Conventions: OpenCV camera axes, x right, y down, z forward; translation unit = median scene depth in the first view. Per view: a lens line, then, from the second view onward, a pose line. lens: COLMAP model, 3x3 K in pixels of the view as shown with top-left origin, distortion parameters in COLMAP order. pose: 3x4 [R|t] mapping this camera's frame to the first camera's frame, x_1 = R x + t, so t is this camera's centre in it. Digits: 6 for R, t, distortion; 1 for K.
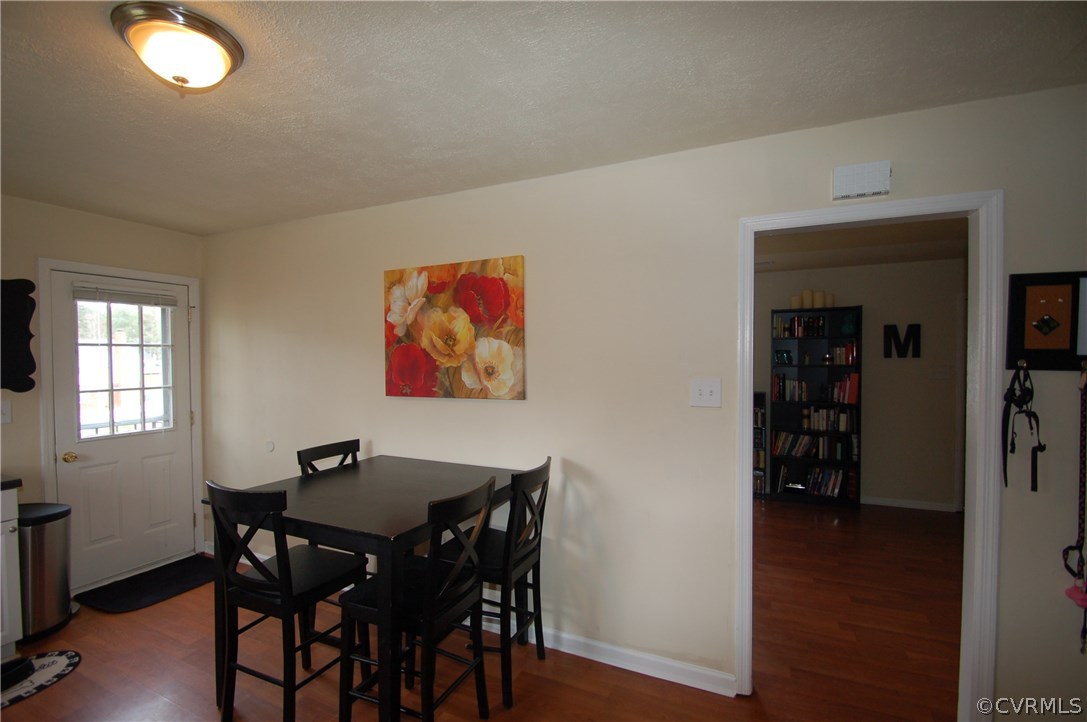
lens RADIAL K [[483.5, 0, 526.9], [0, 483.5, 367.8], [0, 0, 1]] dist [0.006435, -0.013035]
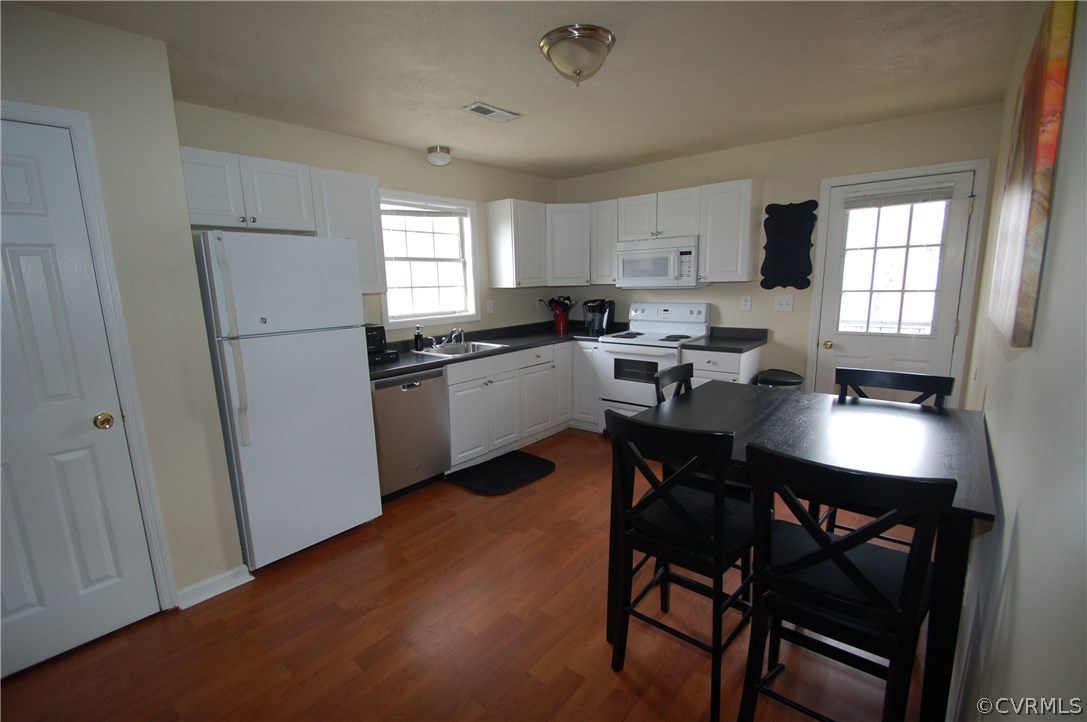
lens RADIAL K [[483.5, 0, 534.6], [0, 483.5, 366.0], [0, 0, 1]] dist [0.006435, -0.013035]
pose [[-0.260502, 0.182673, -0.948035, 0.427161], [0.009657, 0.982381, 0.186638, 0.001835], [0.965425, 0.039465, -0.257676, 0.604210]]
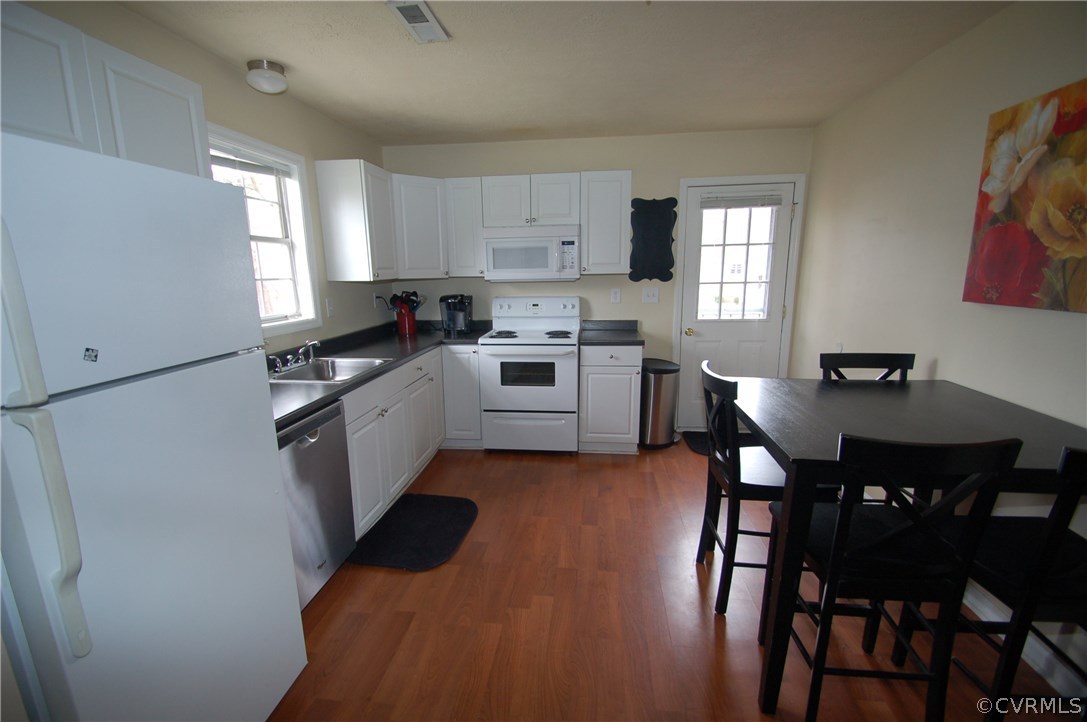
lens RADIAL K [[483.5, 0, 534.2], [0, 483.5, 368.0], [0, 0, 1]] dist [0.006435, -0.013035]
pose [[0.314116, 0.192542, -0.929655, 0.191045], [-0.003345, 0.979437, 0.201722, 0.012879], [0.949379, -0.060255, 0.308301, 0.166888]]
